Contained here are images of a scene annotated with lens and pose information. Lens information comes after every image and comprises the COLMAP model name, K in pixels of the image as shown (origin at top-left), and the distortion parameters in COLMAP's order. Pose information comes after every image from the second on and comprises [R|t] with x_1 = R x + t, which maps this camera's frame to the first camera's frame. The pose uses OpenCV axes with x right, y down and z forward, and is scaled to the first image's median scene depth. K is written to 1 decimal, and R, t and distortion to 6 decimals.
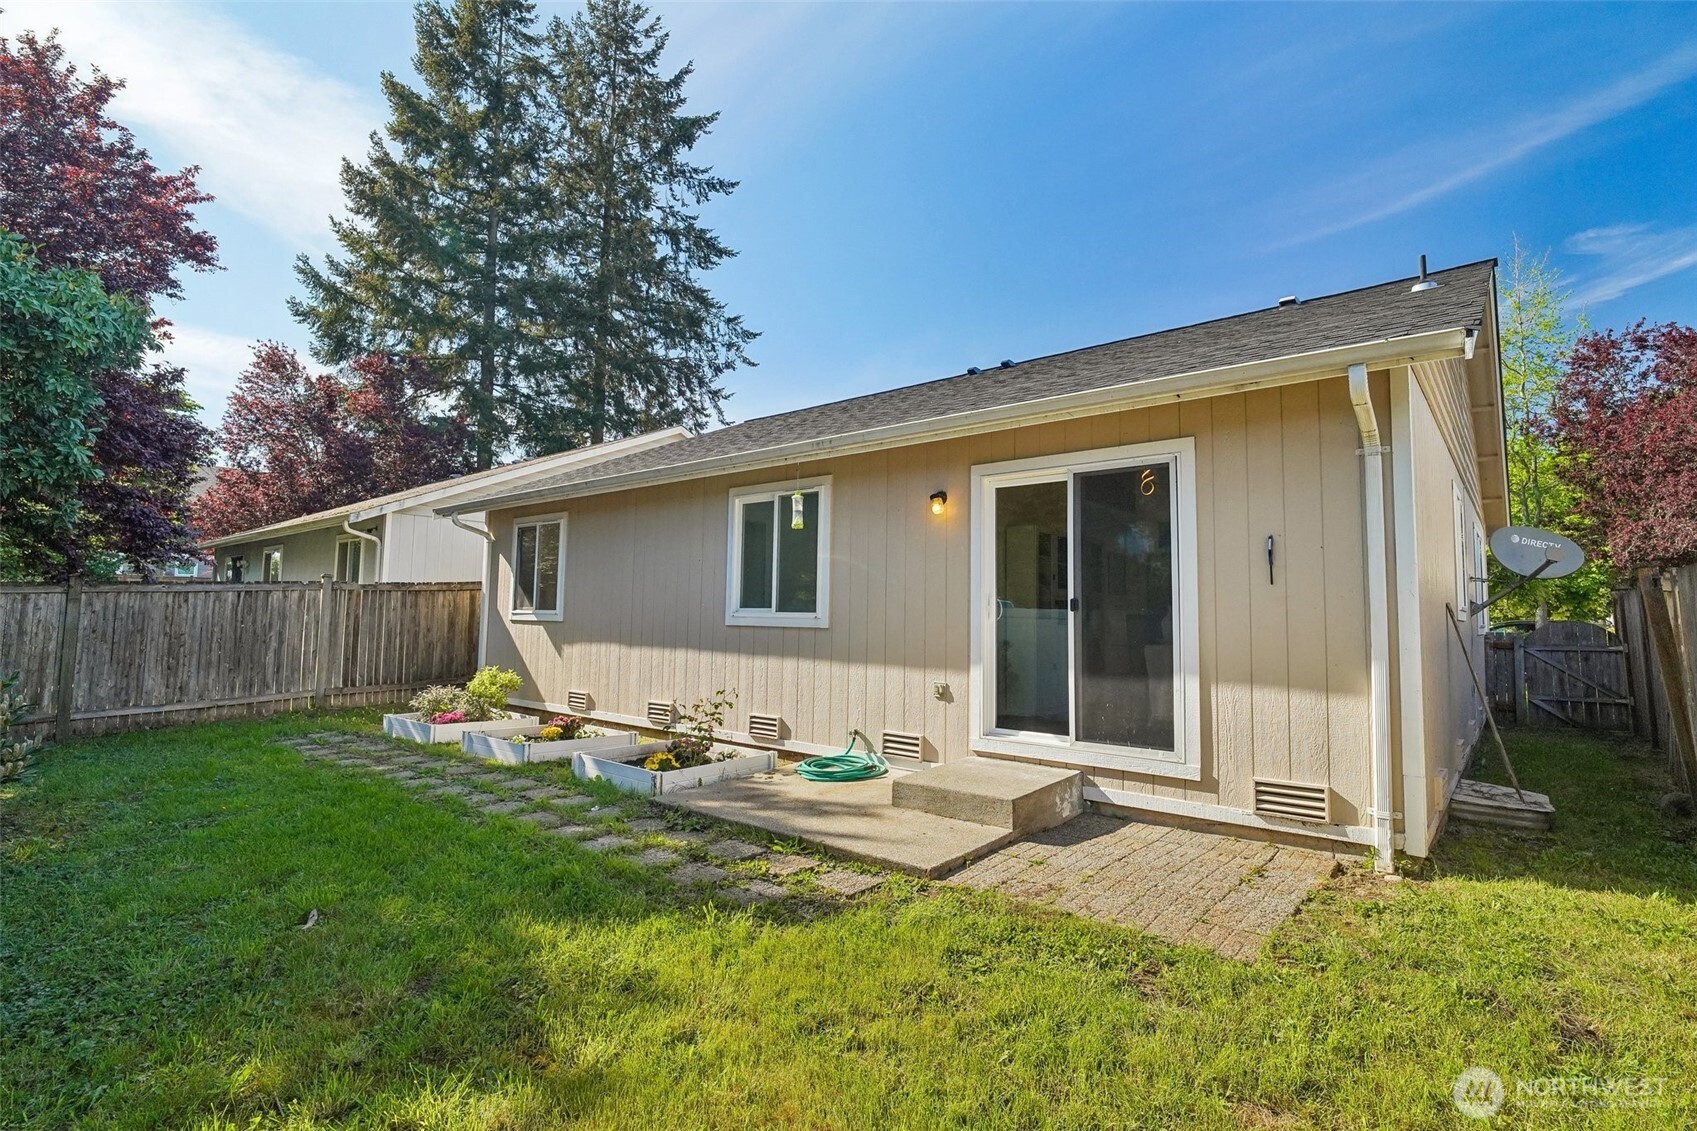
lens RADIAL K [[793.7, 0, 857.1], [0, 793.7, 557.1], [0, 0, 1]] dist [-0.005502, -0.000374]
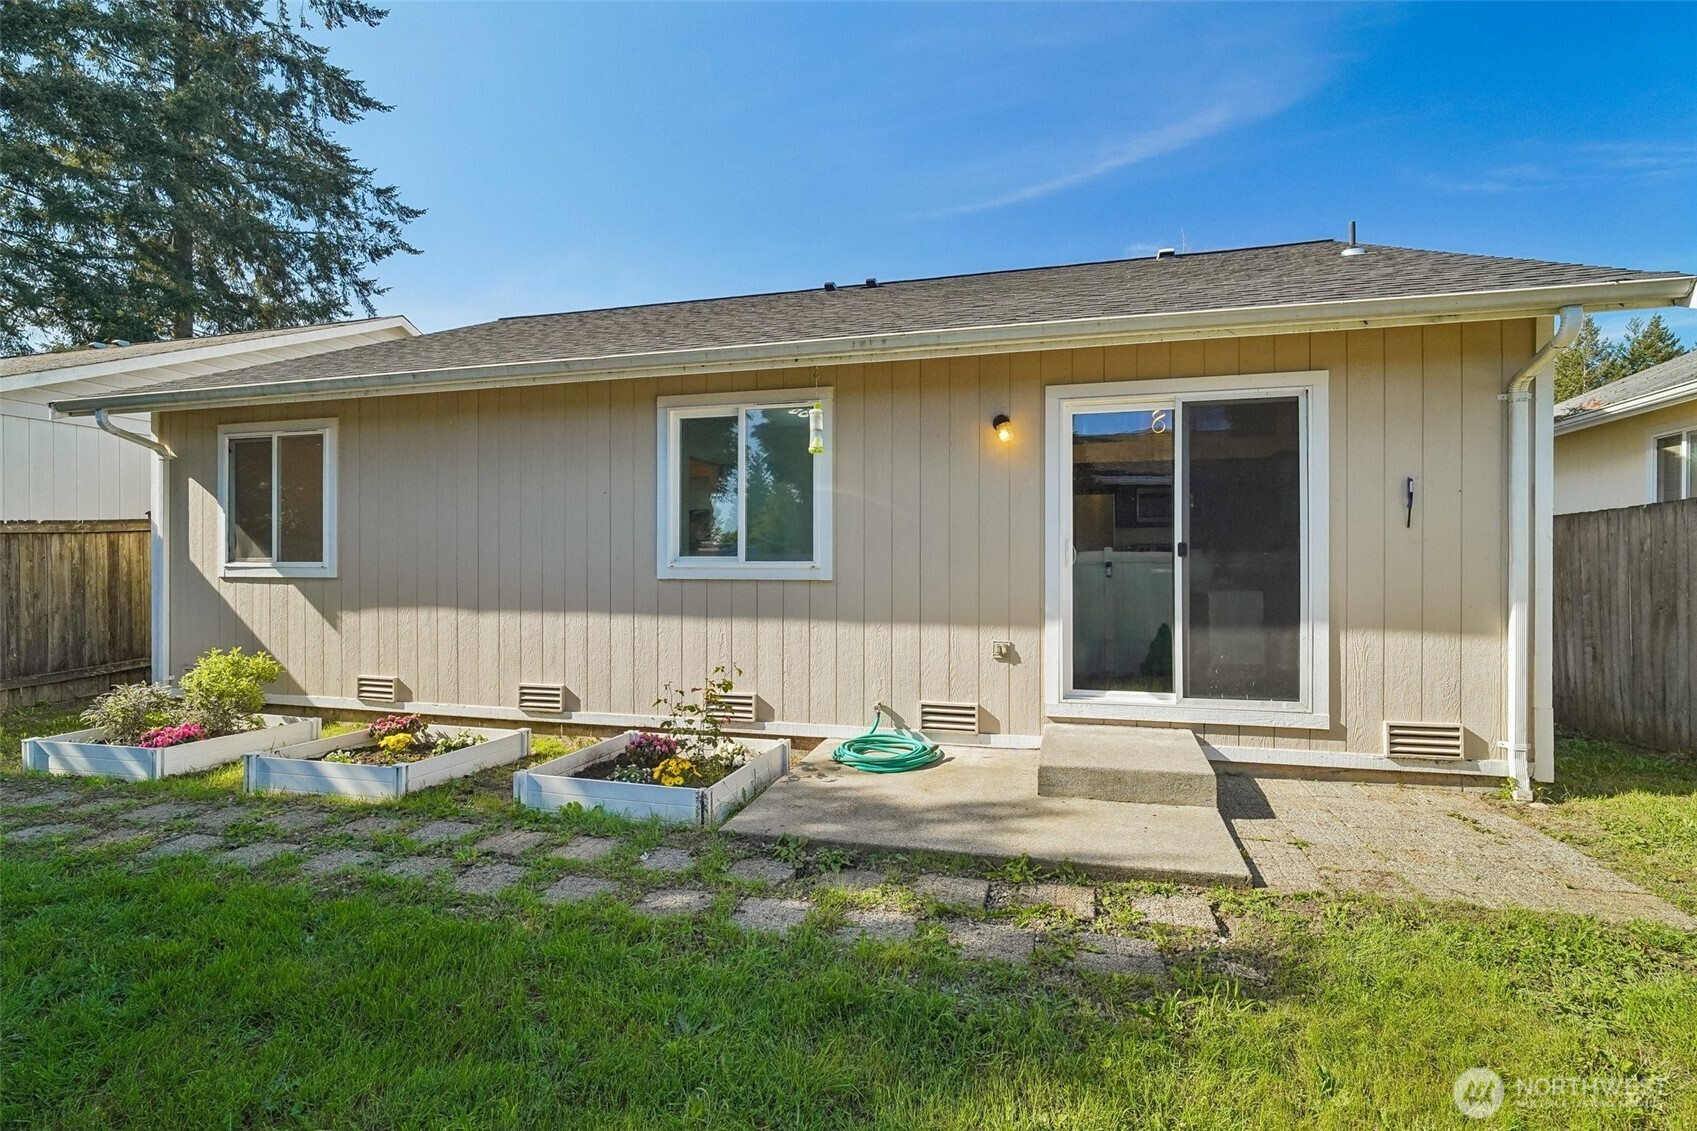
lens RADIAL K [[802.0, 0, 848.5], [0, 802.0, 565.5], [0, 0, 1]] dist [-0.017520, 0.009131]
pose [[0.910126, -0.015900, 0.414027, -0.350037], [-0.018068, 0.996790, 0.077997, 0.011115], [-0.413938, -0.078468, 0.906917, 0.257112]]
